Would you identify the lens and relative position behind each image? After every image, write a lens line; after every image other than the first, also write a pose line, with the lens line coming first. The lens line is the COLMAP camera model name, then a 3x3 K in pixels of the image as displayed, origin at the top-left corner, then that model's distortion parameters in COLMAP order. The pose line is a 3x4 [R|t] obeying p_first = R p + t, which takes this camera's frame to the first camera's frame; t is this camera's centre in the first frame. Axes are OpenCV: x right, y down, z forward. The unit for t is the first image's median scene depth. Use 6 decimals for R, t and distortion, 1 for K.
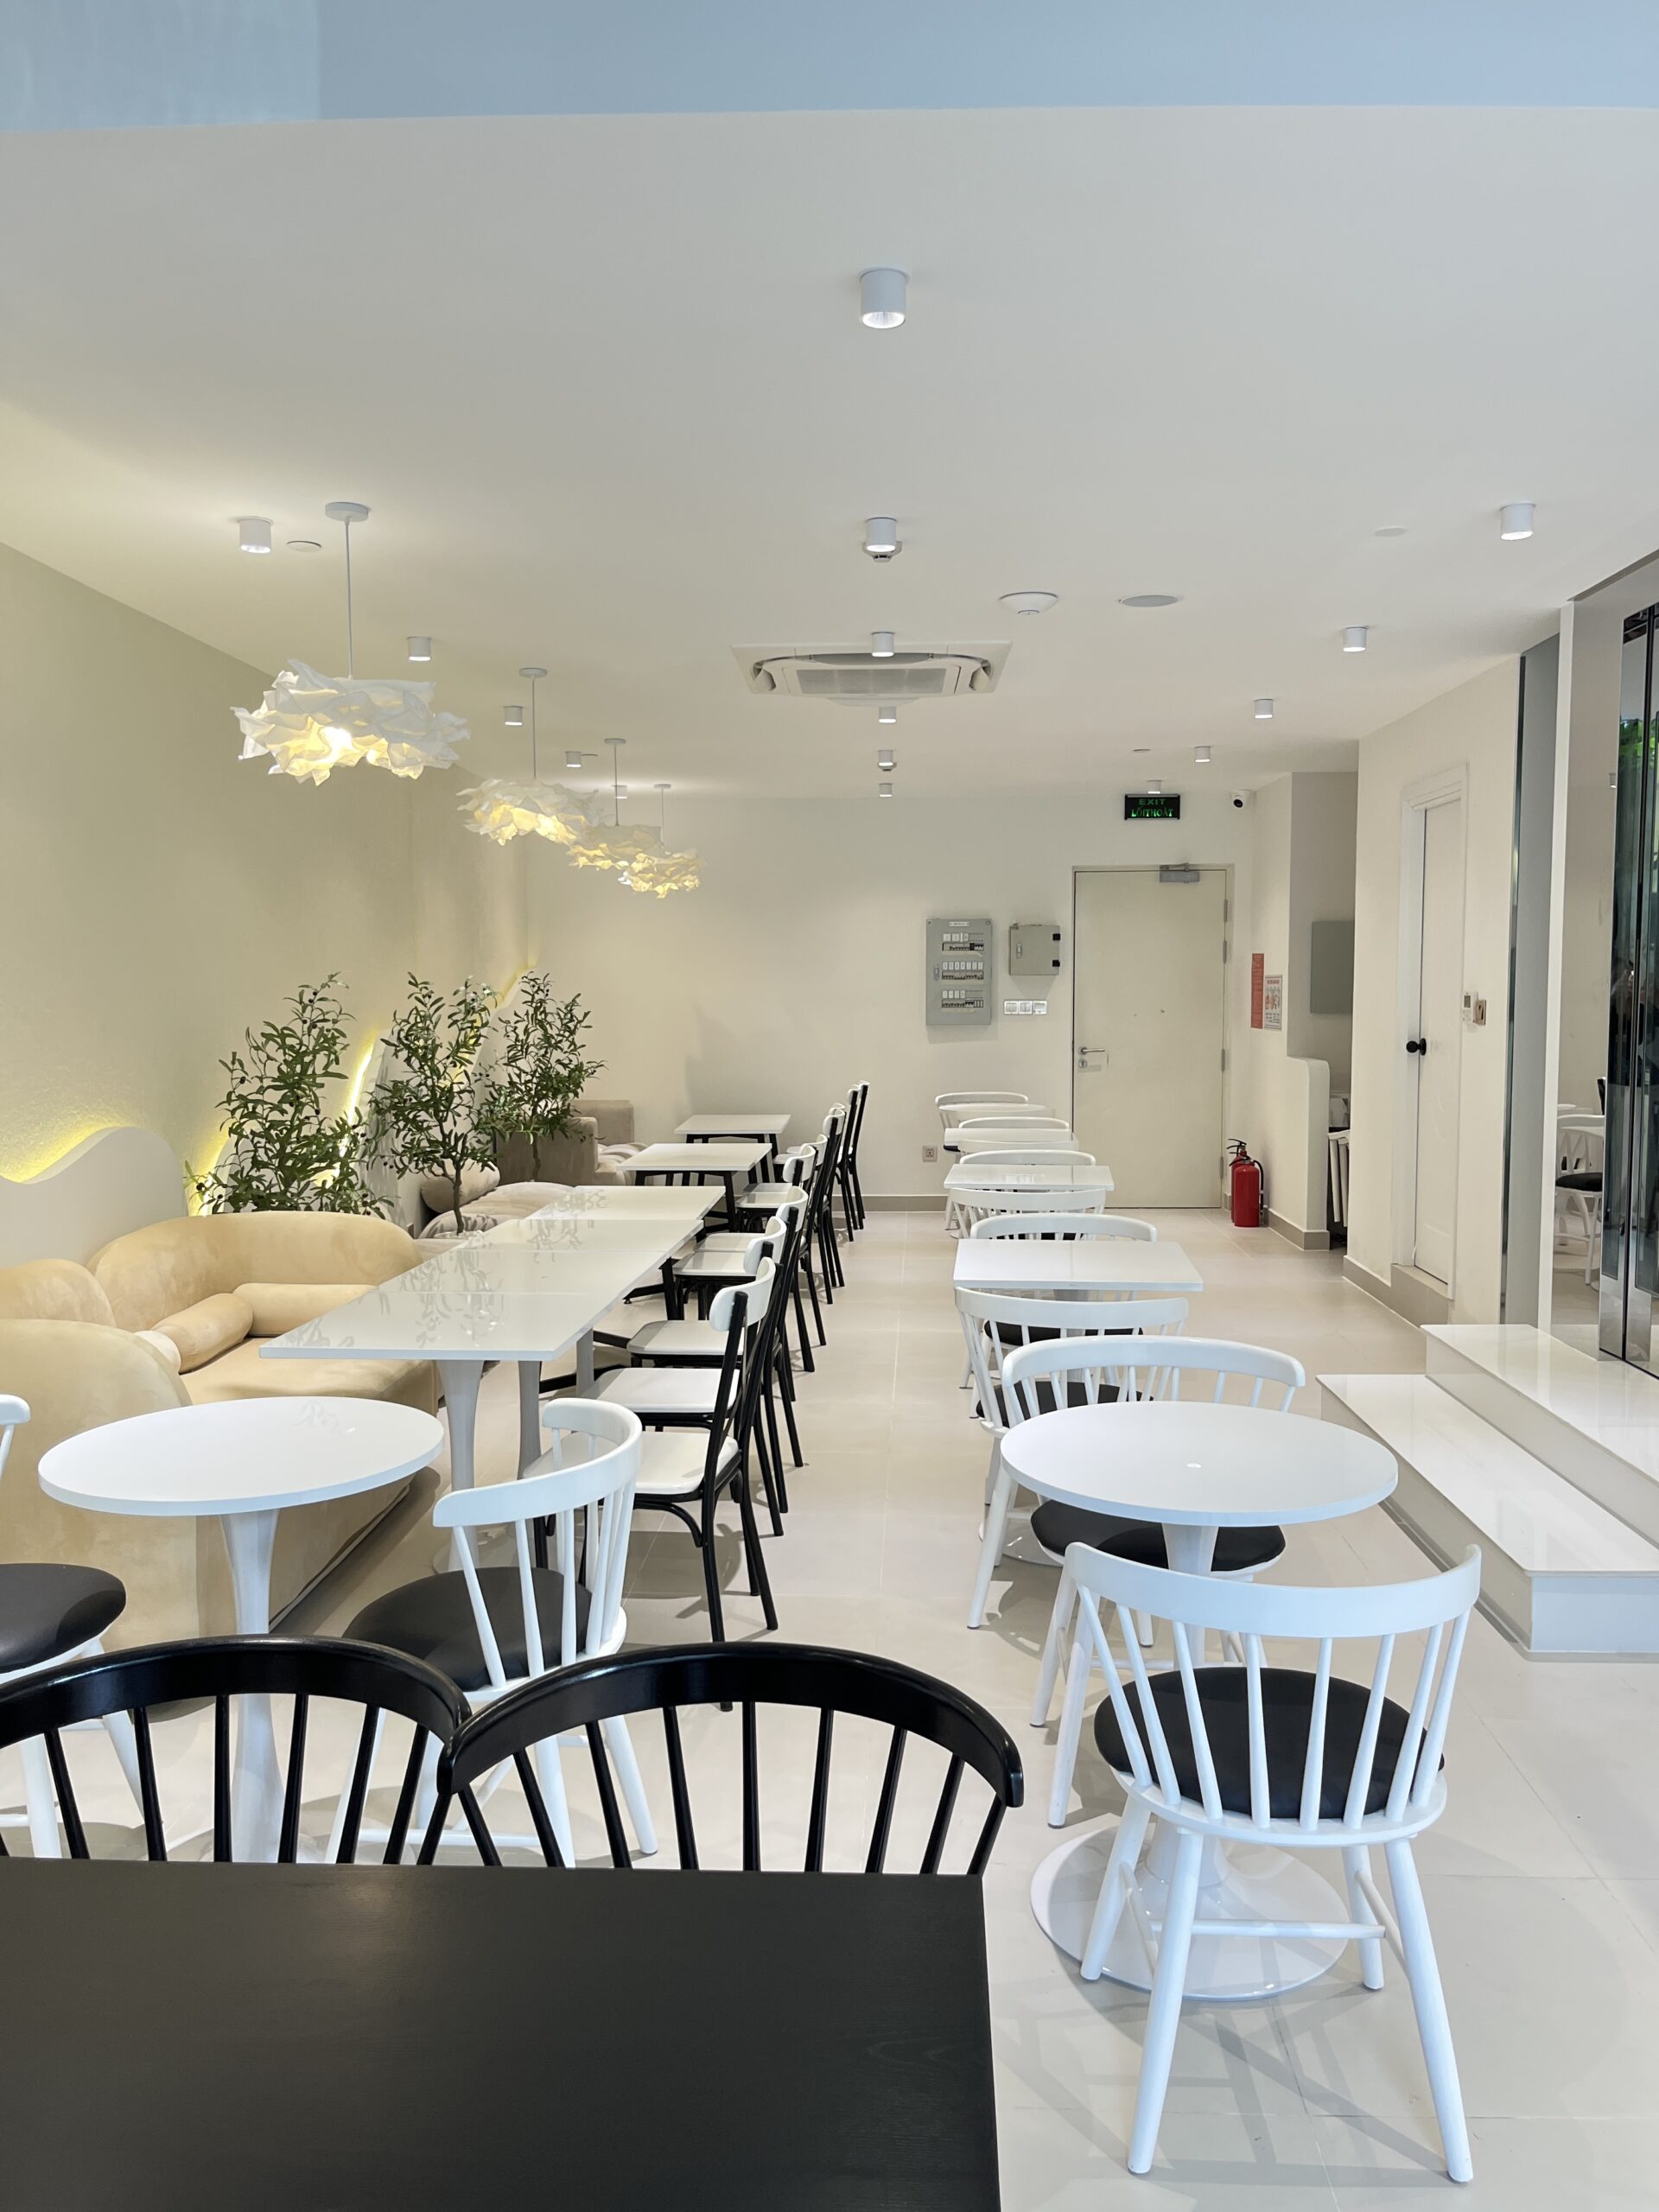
lens RADIAL K [[1687.8, 0, 830.5], [0, 1687.8, 1140.1], [0, 0, 1]] dist [0.072154, -0.134977]
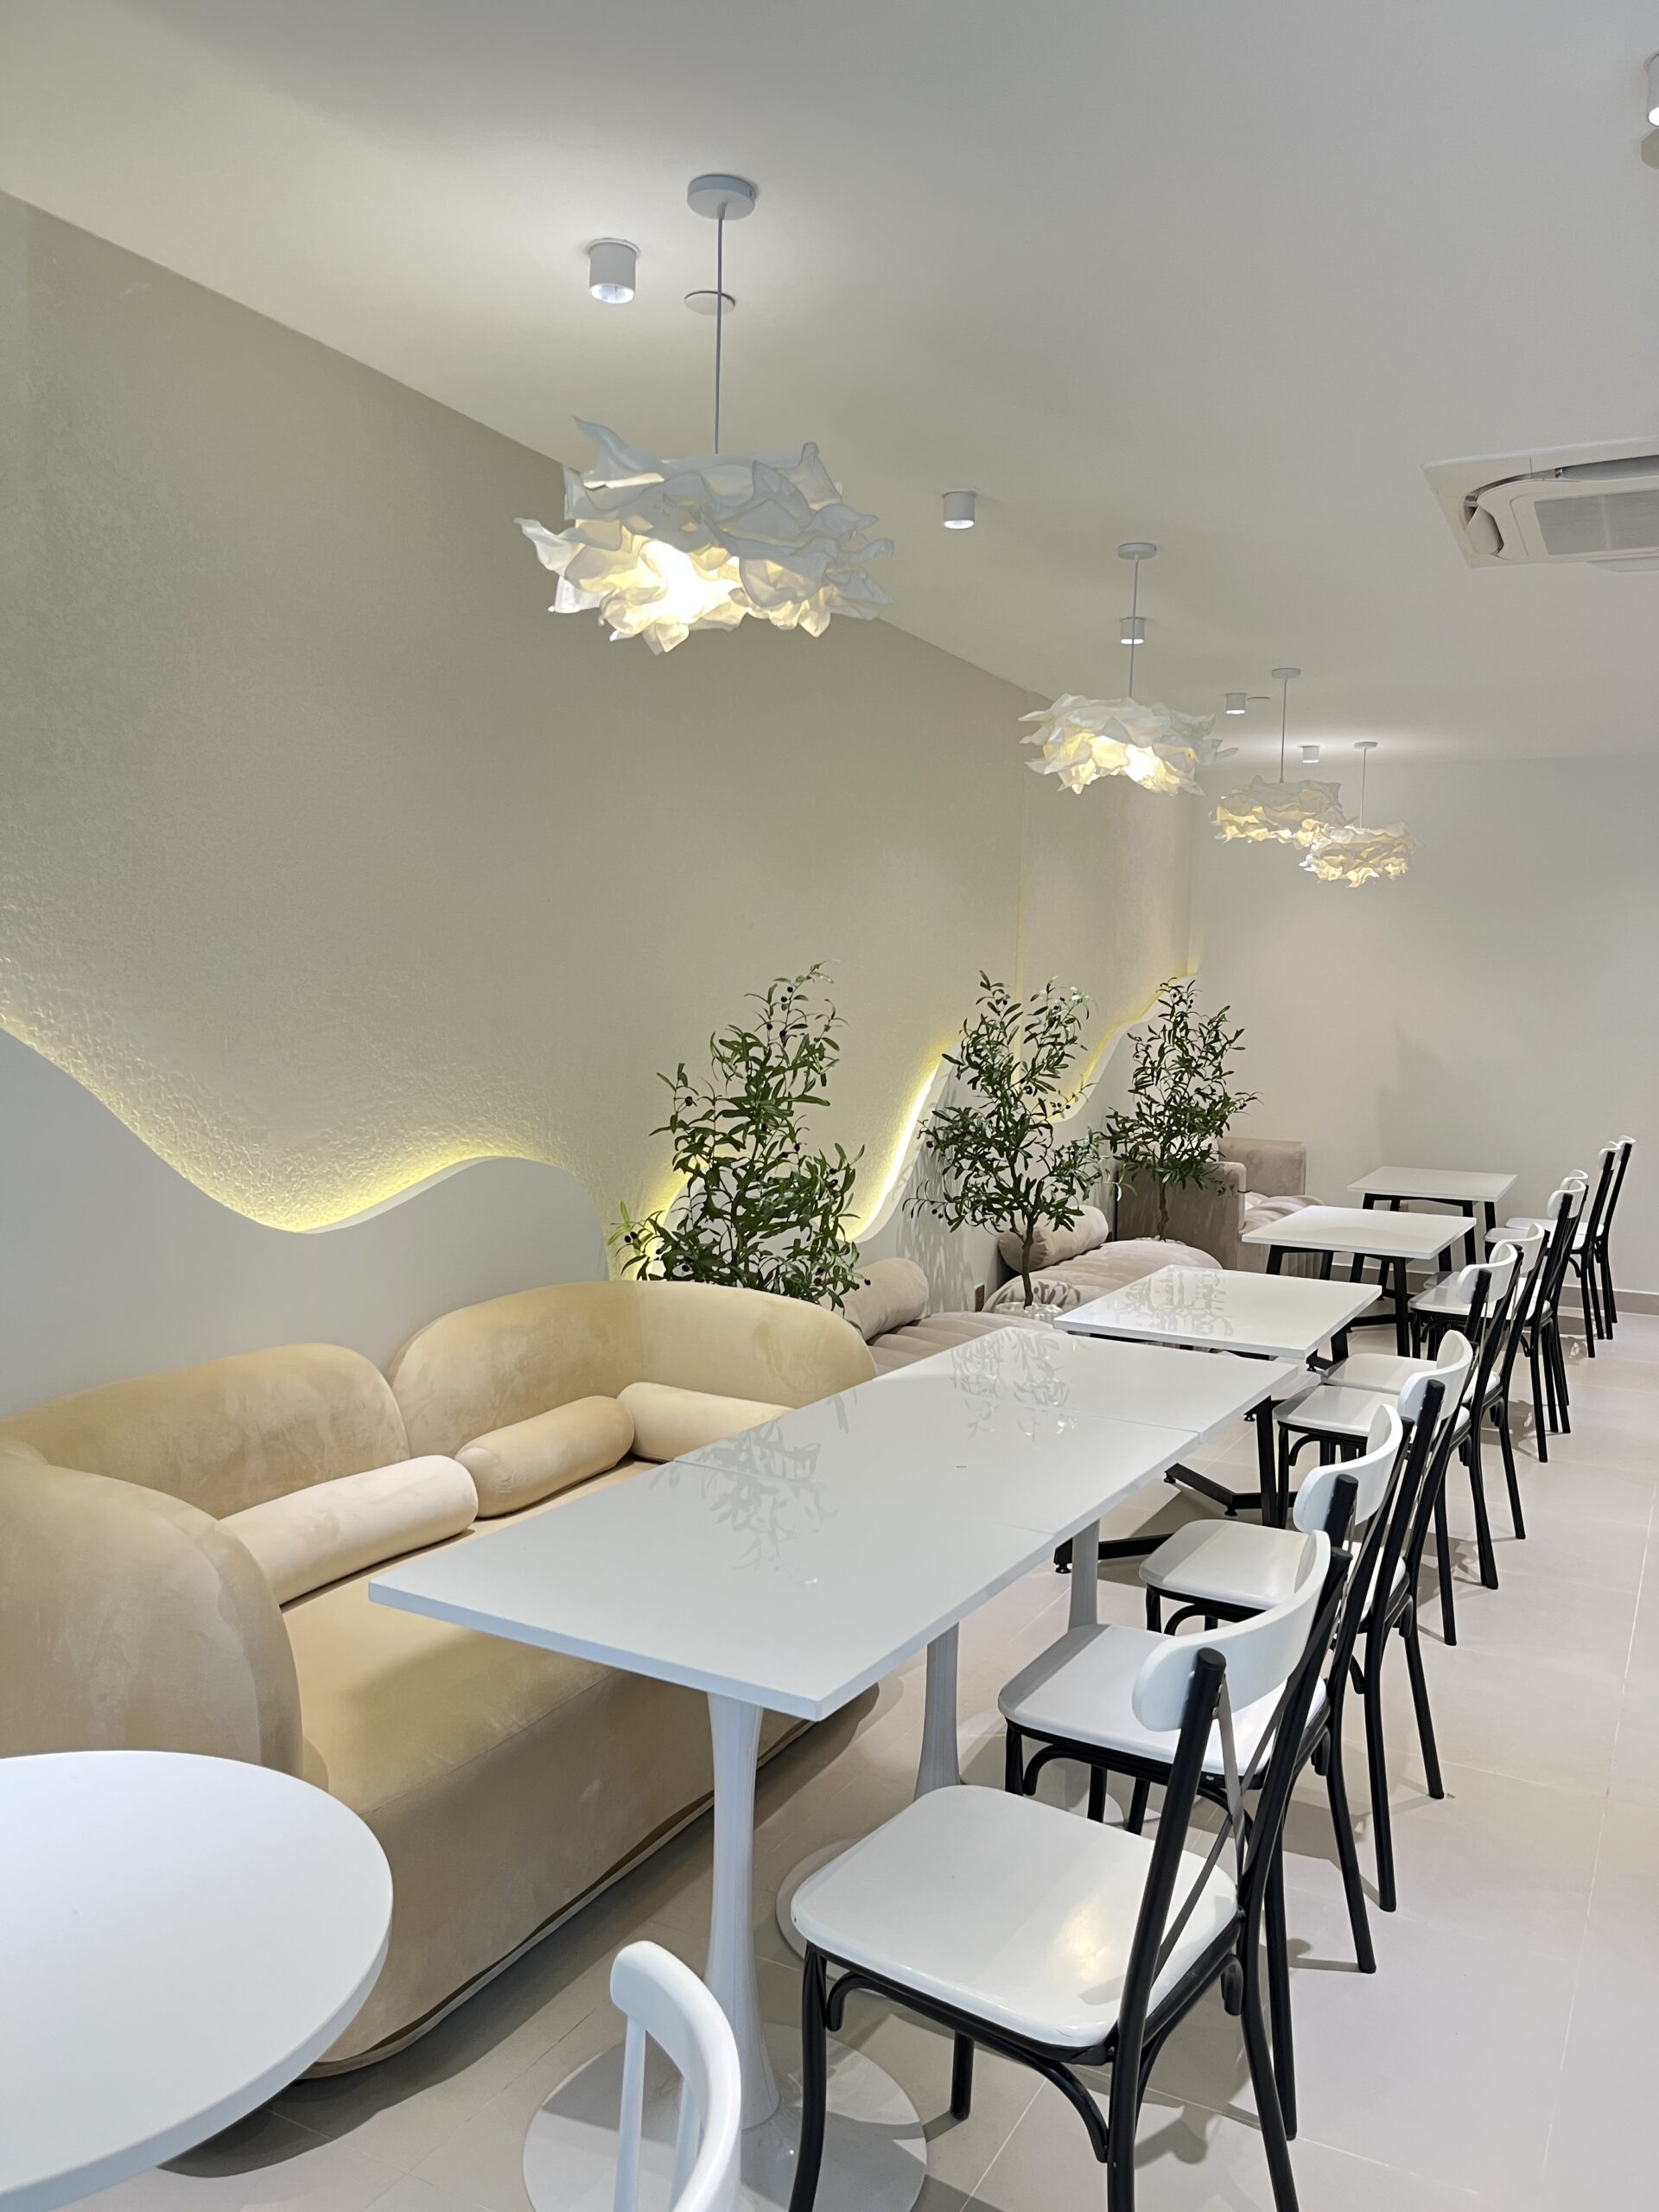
lens RADIAL K [[1687.8, 0, 830.5], [0, 1687.8, 1140.1], [0, 0, 1]] dist [0.072154, -0.134977]
pose [[0.908707, 0.063956, -0.412506, 0.015086], [-0.068105, 0.997667, 0.004654, -0.019092], [0.411841, 0.023865, 0.910943, 0.255472]]
